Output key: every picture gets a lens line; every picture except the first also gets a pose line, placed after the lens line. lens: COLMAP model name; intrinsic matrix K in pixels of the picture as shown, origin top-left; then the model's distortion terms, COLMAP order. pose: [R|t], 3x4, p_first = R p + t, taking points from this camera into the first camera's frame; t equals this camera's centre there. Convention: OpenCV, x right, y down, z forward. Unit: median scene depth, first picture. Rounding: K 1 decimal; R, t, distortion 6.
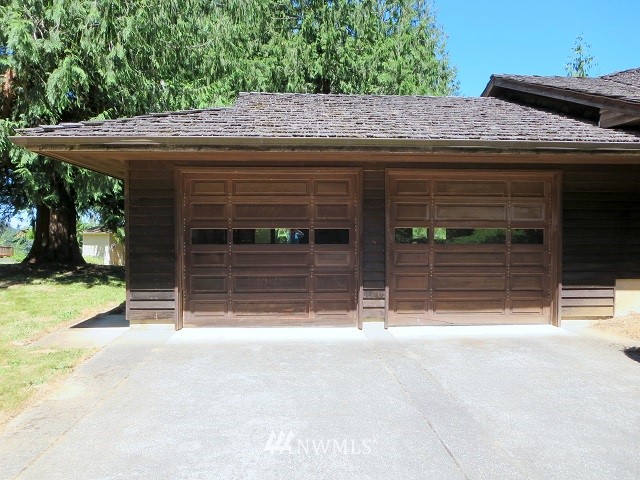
lens RADIAL K [[452.2, 0, 317.9], [0, 452.2, 243.2], [0, 0, 1]] dist [-0.022331, -0.000852]
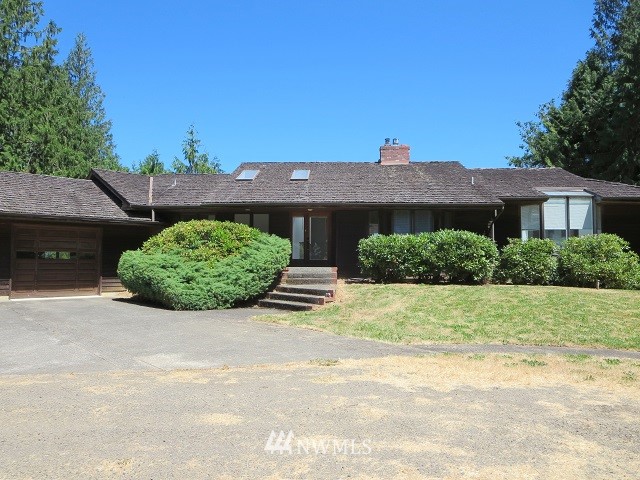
lens RADIAL K [[452.2, 0, 323.7], [0, 452.2, 237.2], [0, 0, 1]] dist [-0.022331, -0.000852]
pose [[0.771624, 0.038491, 0.634914, -0.048467], [0.006184, 0.997666, -0.067998, 0.051128], [-0.636049, 0.056395, 0.769585, -1.466963]]
